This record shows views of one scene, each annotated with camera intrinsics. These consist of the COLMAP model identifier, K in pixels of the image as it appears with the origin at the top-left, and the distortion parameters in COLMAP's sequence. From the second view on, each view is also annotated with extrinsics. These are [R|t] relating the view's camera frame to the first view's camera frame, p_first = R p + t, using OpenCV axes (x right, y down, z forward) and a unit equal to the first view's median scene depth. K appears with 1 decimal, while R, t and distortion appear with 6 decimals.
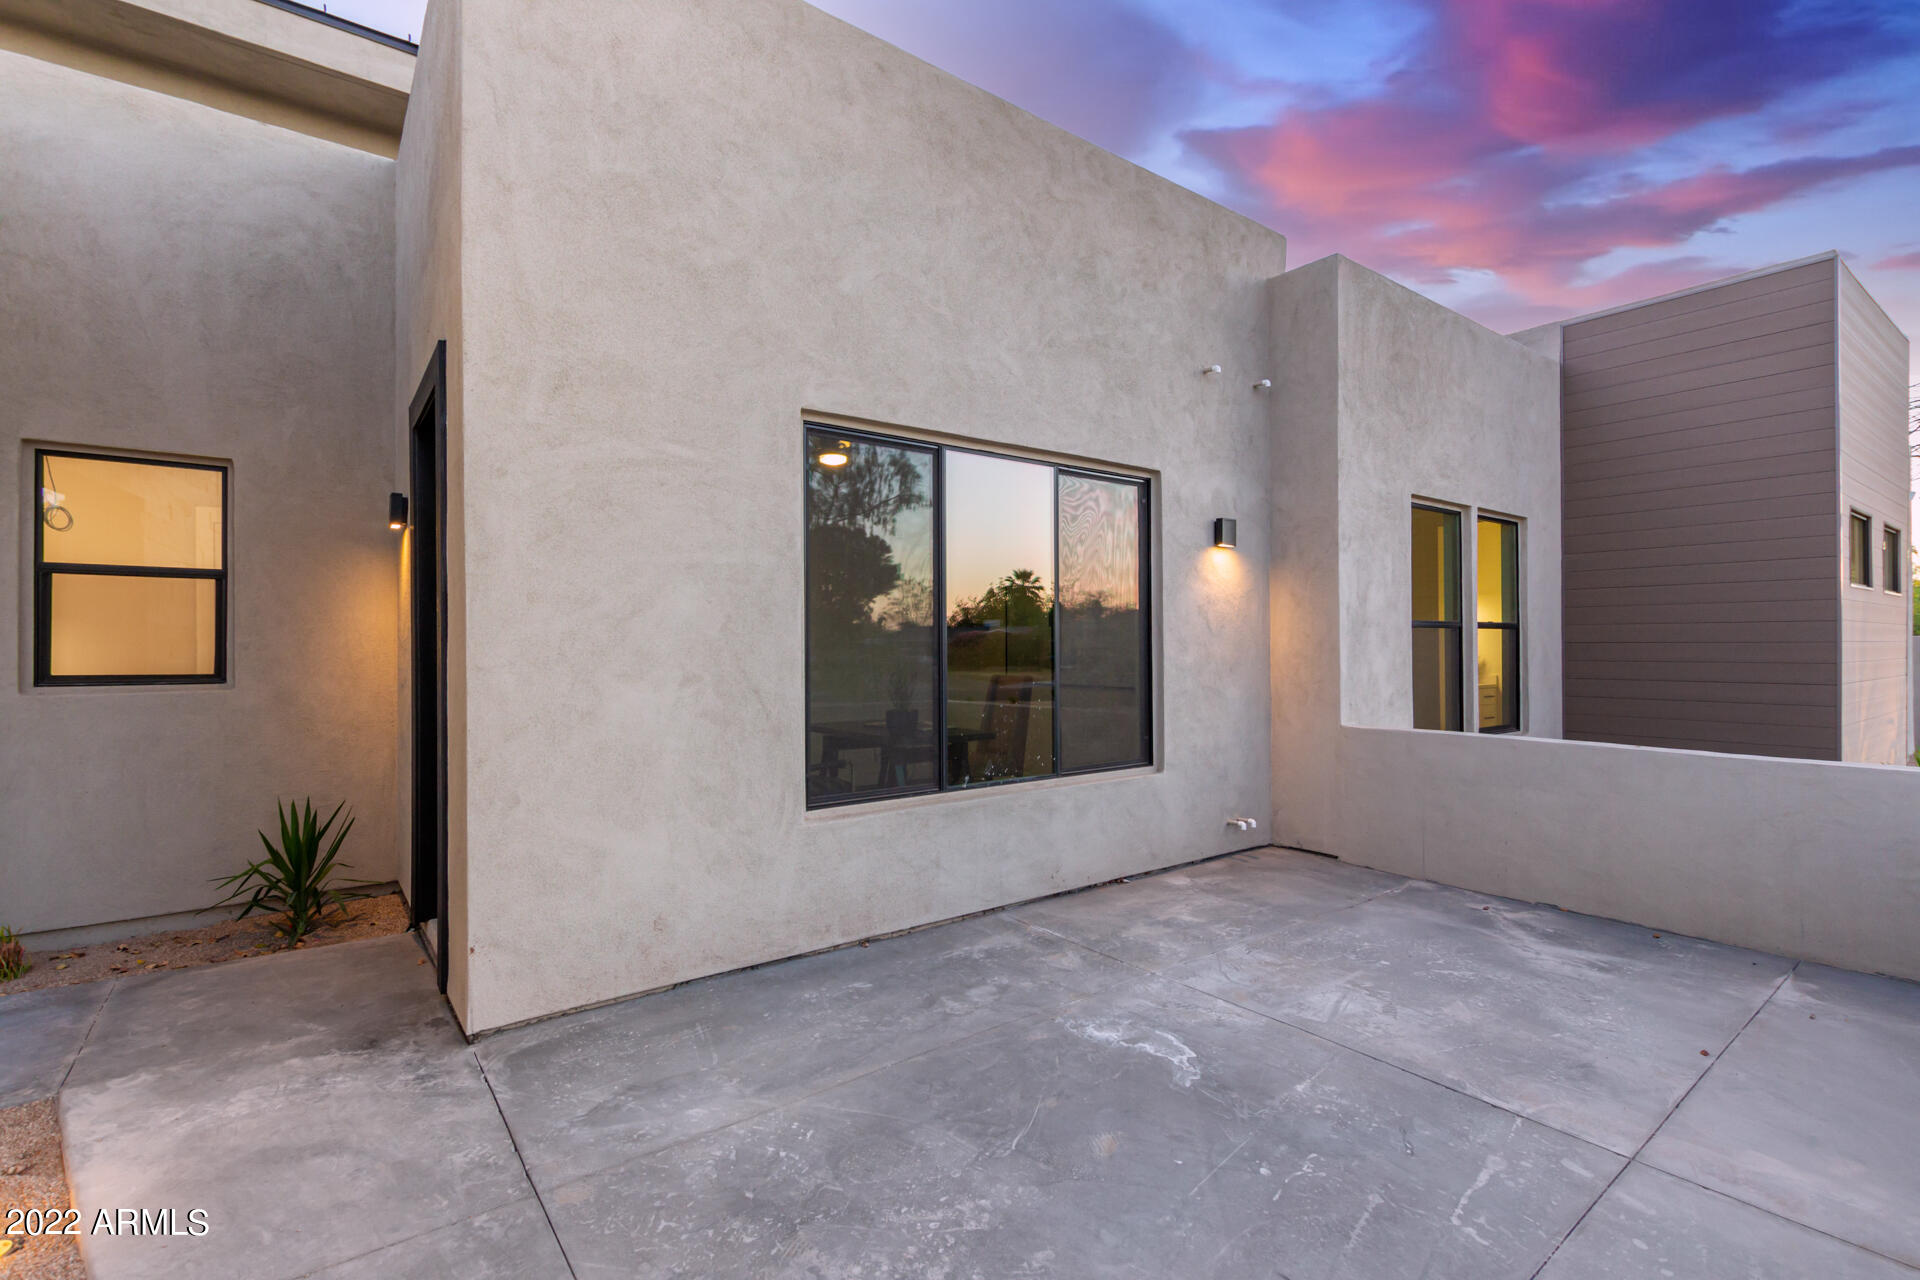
lens RADIAL K [[880.1, 0, 960.0], [0, 880.1, 640.0], [0, 0, 1]] dist [0.000178, -0.000010]
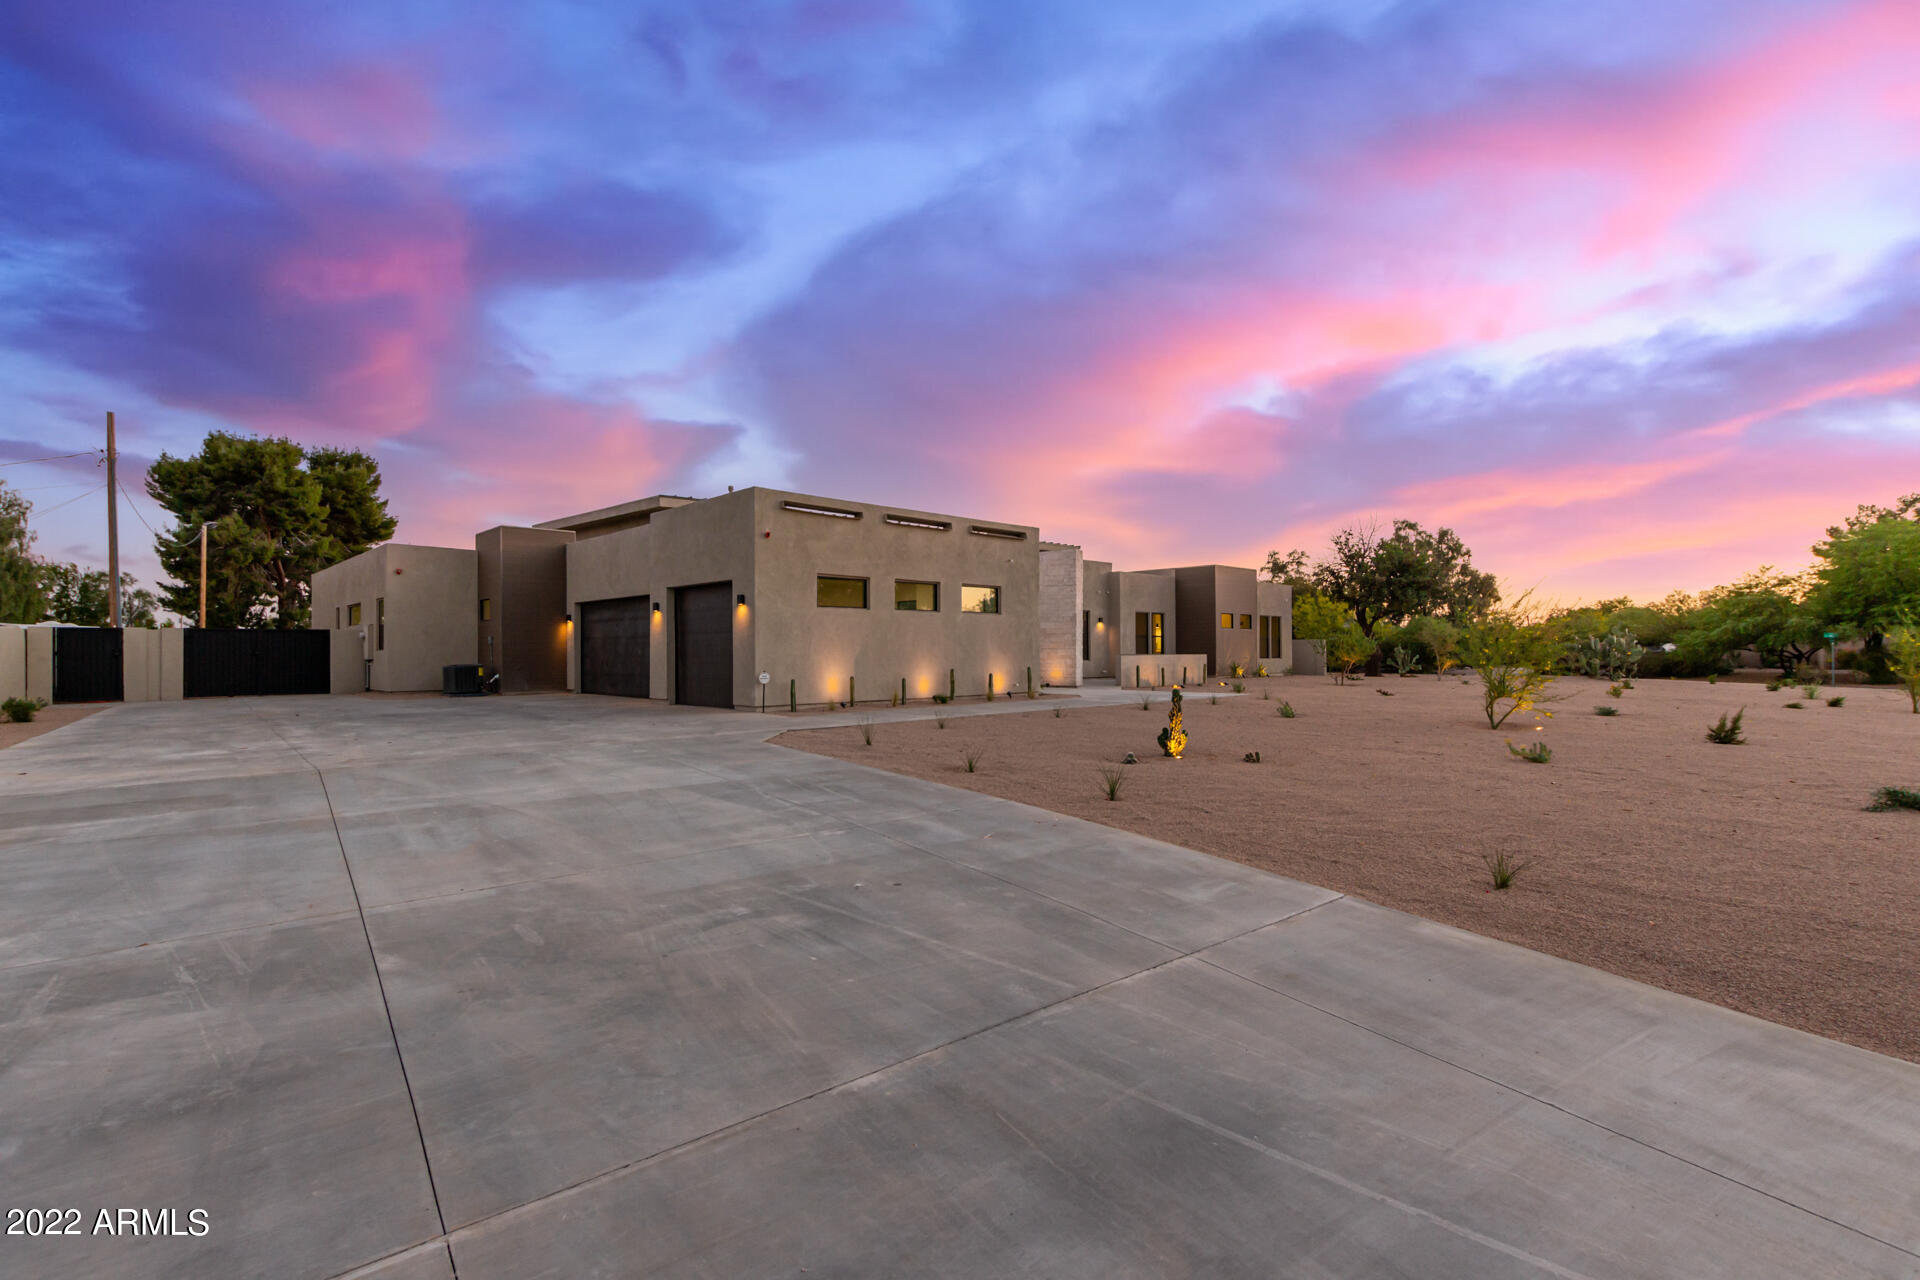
lens RADIAL K [[880.1, 0, 960.0], [0, 880.1, 640.0], [0, 0, 1]] dist [0.000178, -0.000010]
pose [[0.993149, 0.009653, 0.116456, -1.161986], [-0.008618, 0.999919, -0.009392, 0.065154], [-0.116537, 0.008324, 0.993151, -4.173523]]
